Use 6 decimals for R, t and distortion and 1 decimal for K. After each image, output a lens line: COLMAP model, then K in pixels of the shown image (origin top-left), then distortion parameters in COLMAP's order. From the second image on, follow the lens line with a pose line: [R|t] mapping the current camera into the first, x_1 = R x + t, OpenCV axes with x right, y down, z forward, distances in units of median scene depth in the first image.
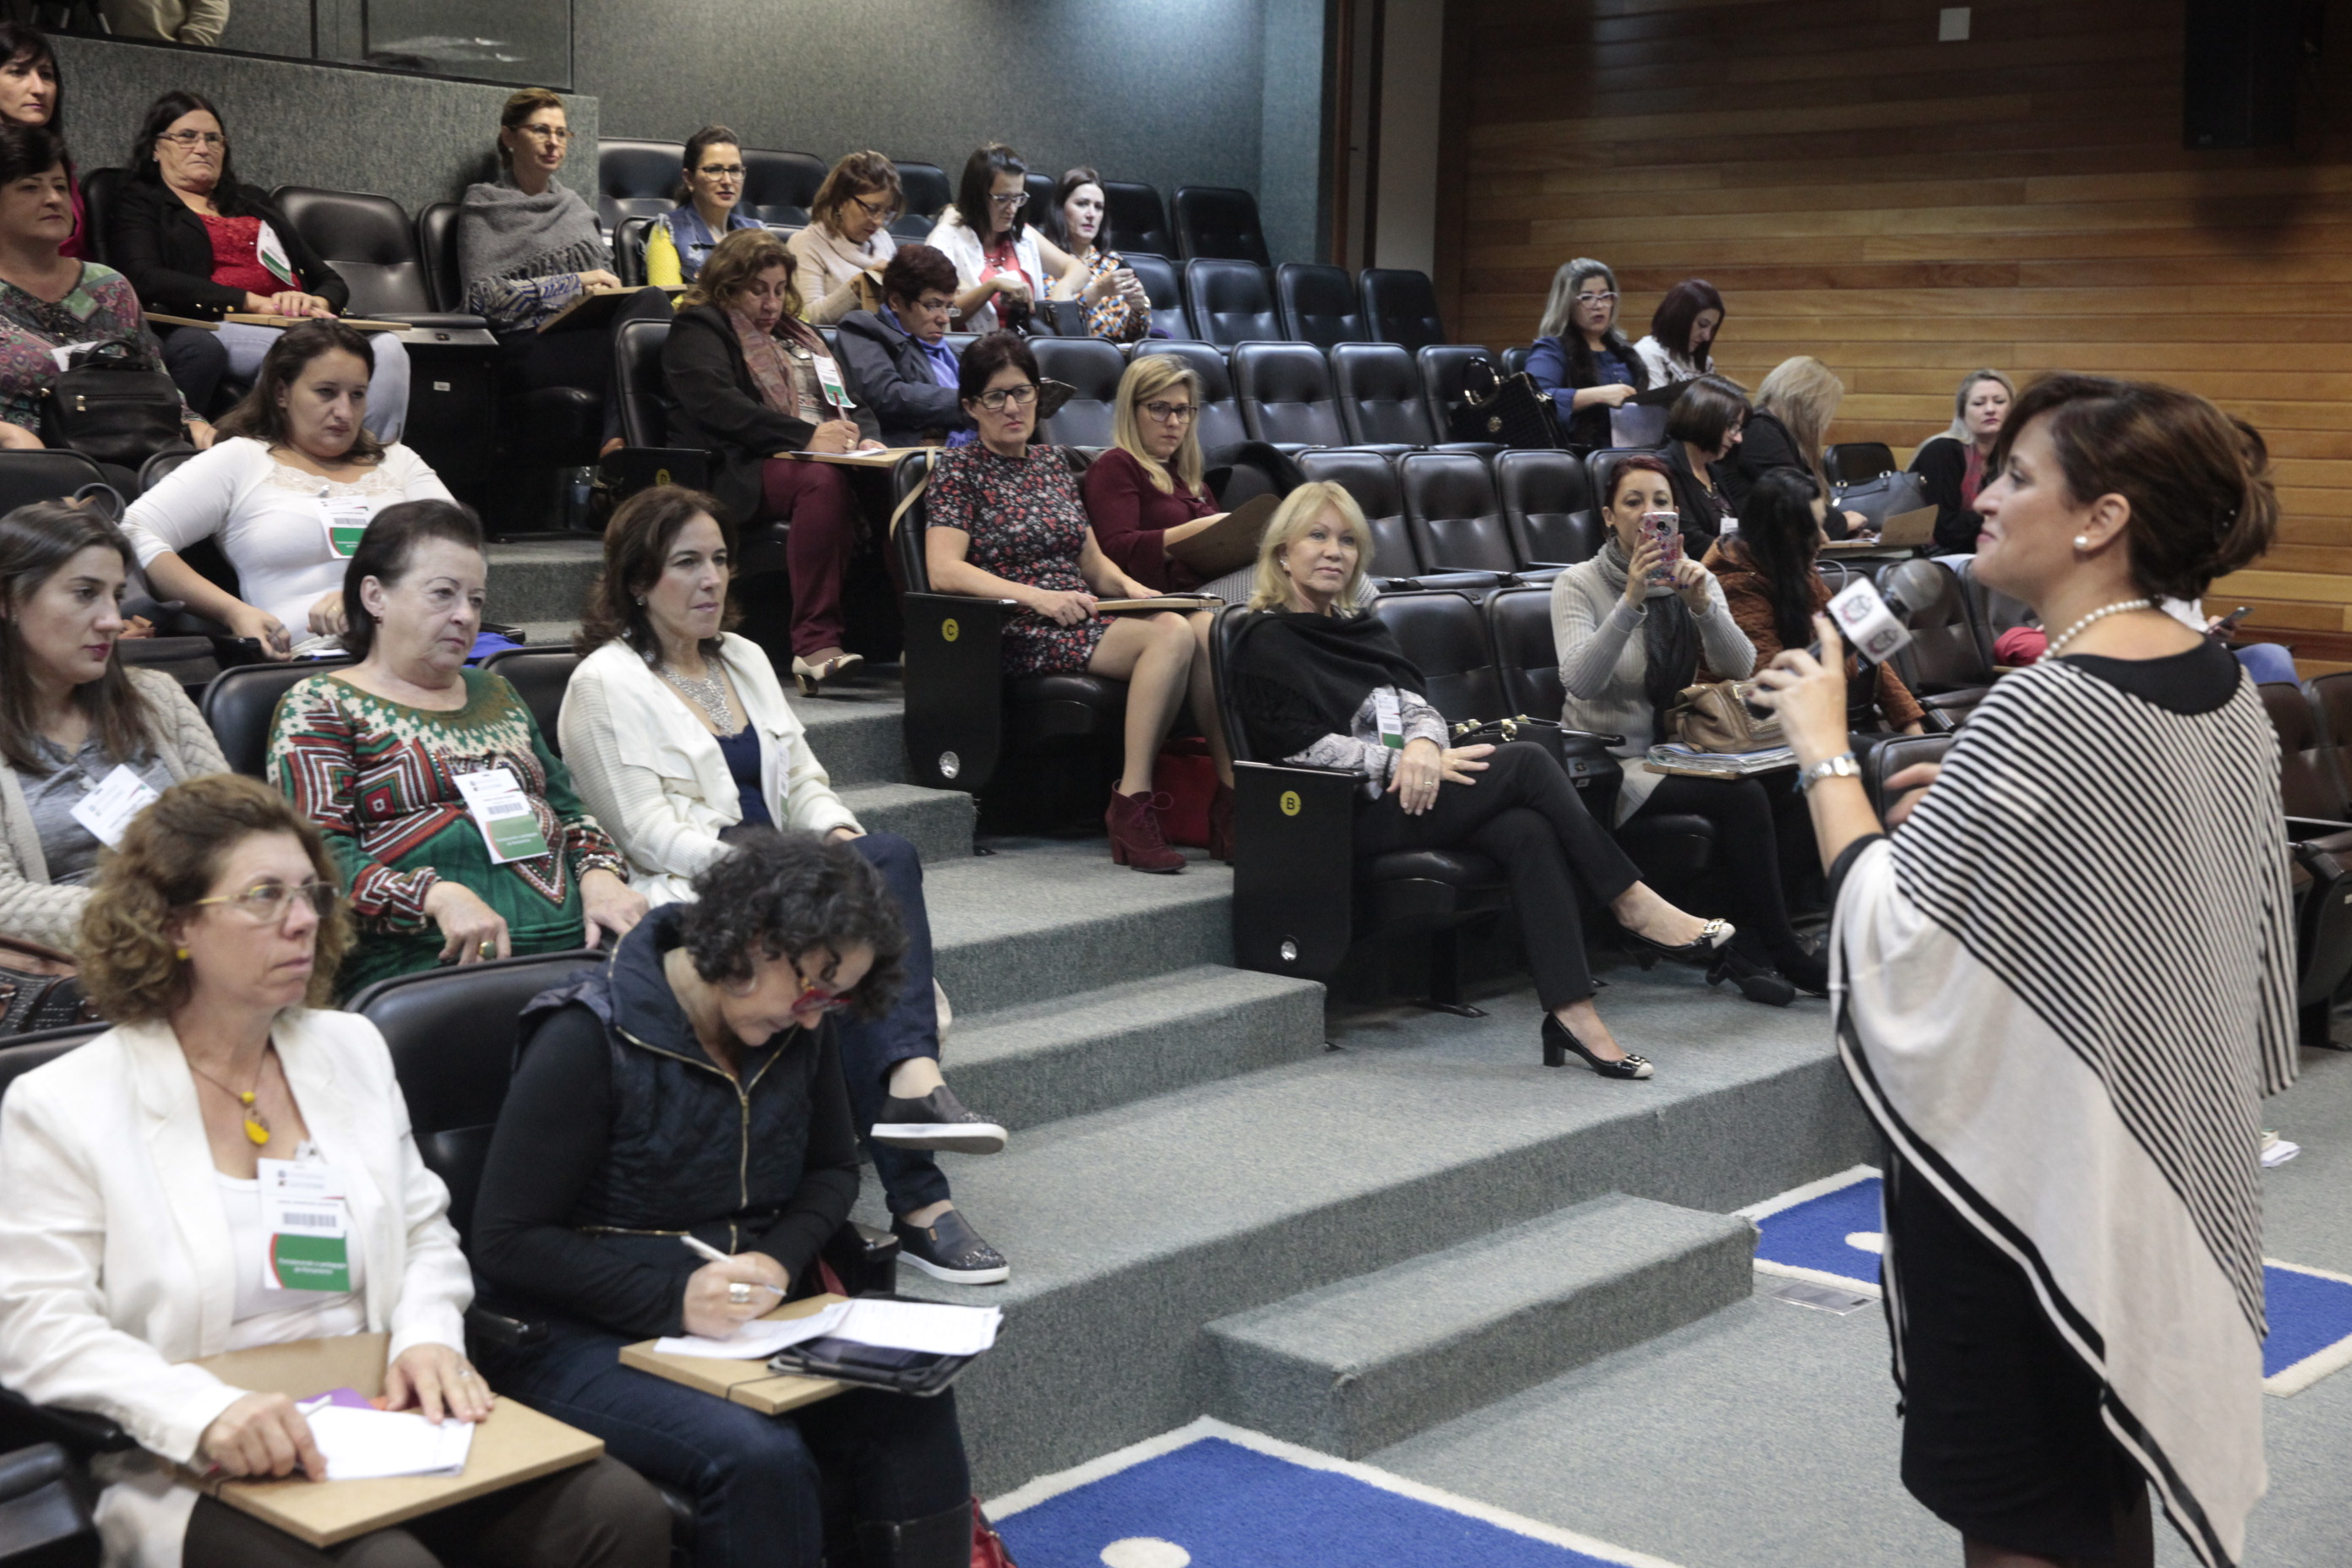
lens RADIAL K [[3053.6, 0, 1176.0], [0, 3053.6, 784.0], [0, 0, 1]] dist [0.076981, 0.085517]
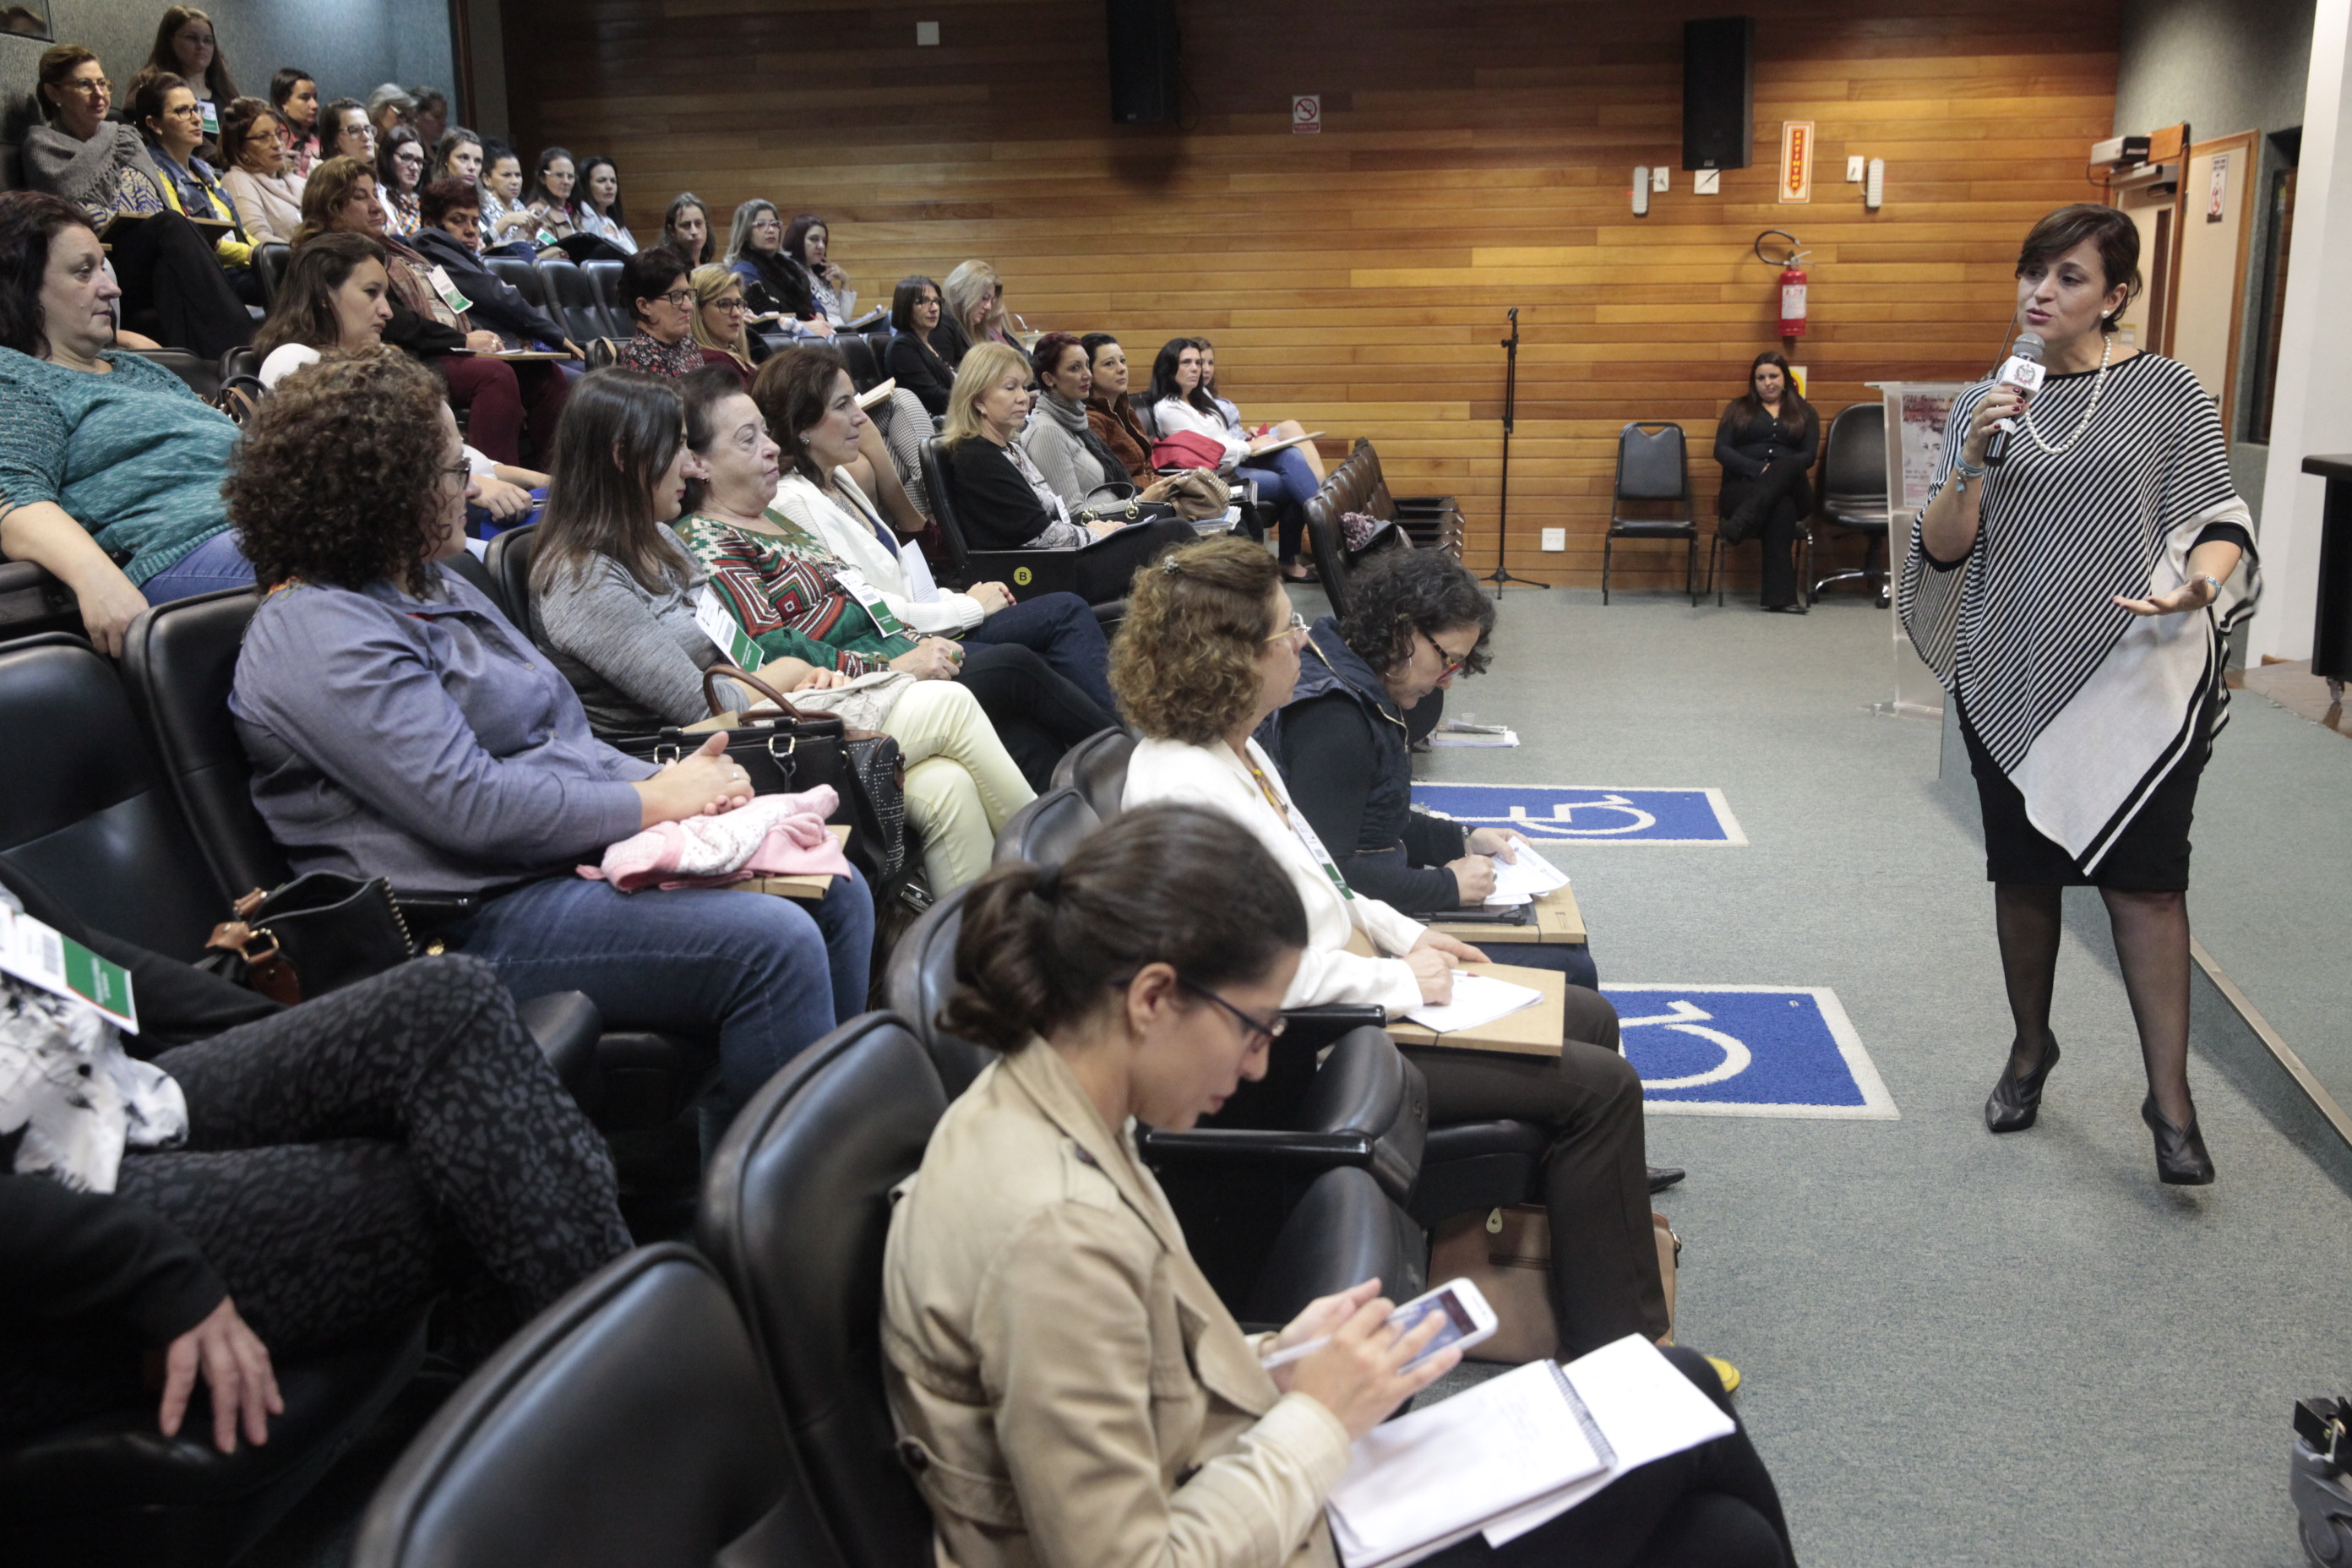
lens RADIAL K [[2224.0, 0, 1176.0], [0, 2224.0, 784.0], [0, 0, 1]] dist [-0.034792, 0.121043]
pose [[0.837670, -0.147537, 0.525873, -0.482561], [0.107188, 0.988509, 0.106591, -0.000632], [-0.535556, -0.032921, 0.843858, 0.124049]]
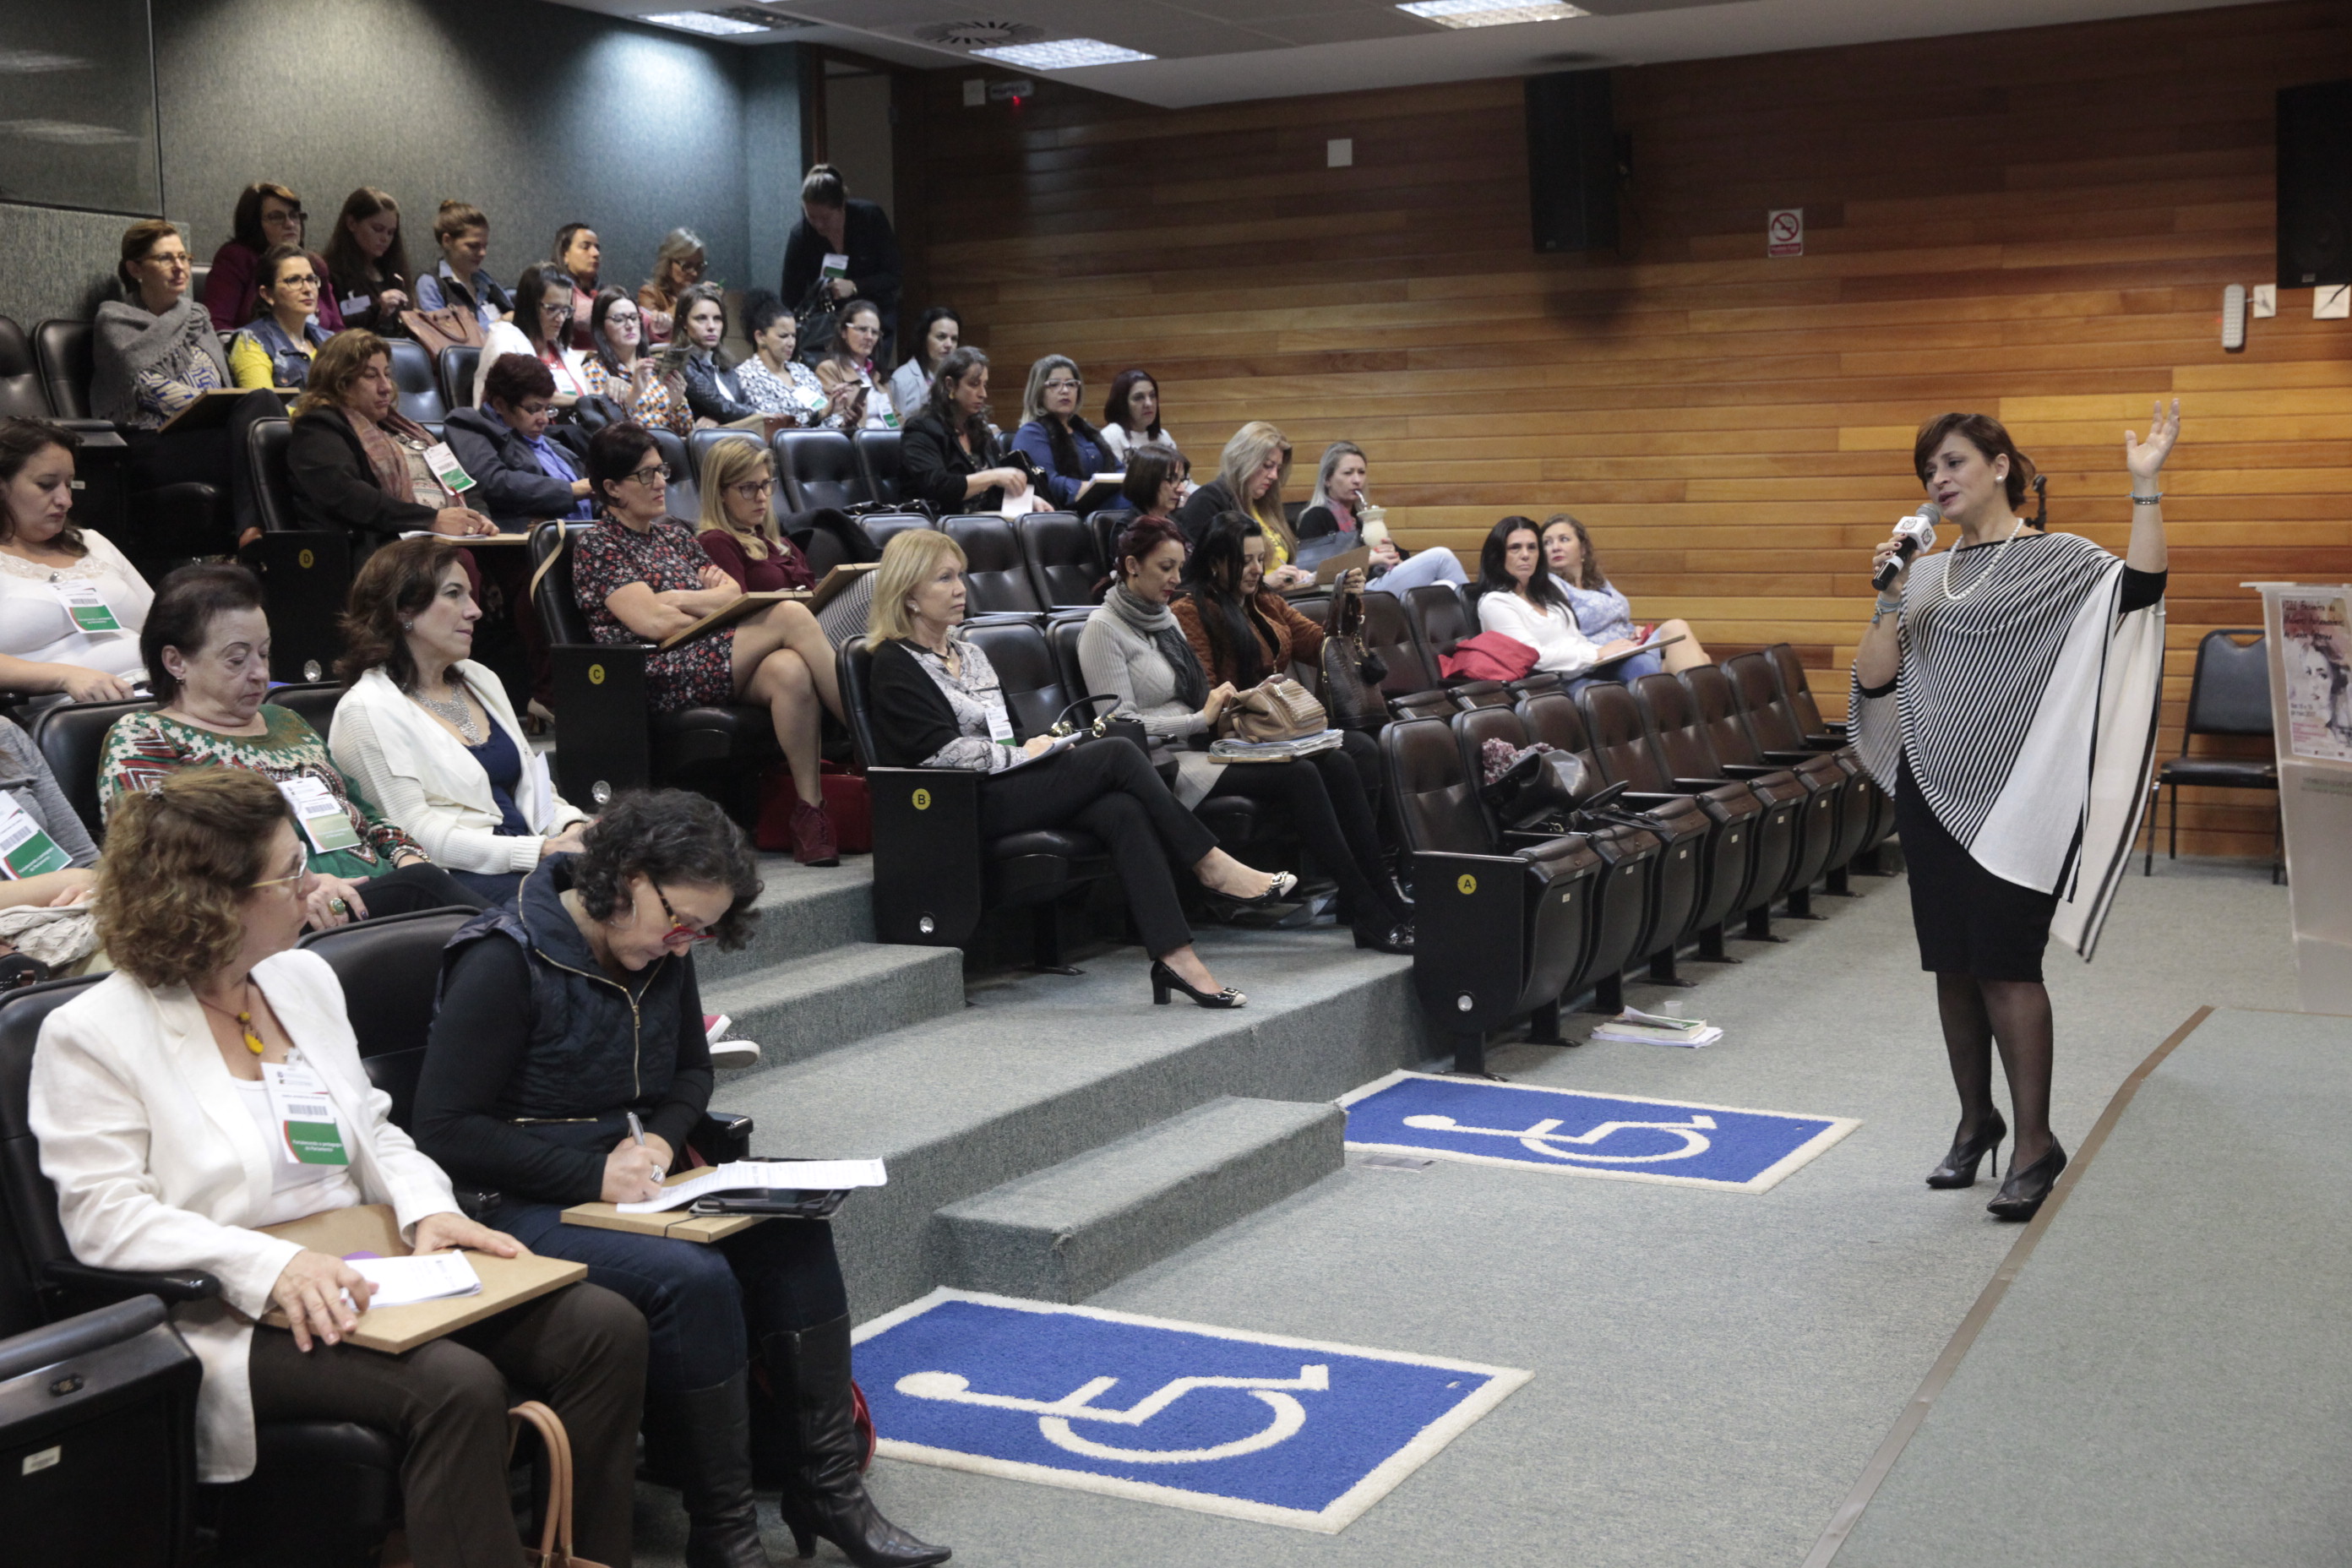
lens RADIAL K [[2824.7, 0, 1176.0], [0, 2824.7, 784.0], [0, 0, 1]] dist [0.046415, 0.126805]
pose [[0.976629, -0.059717, 0.206471, -0.098822], [0.065719, 0.997588, -0.022329, 0.033831], [-0.204639, 0.035376, 0.978198, -0.094104]]
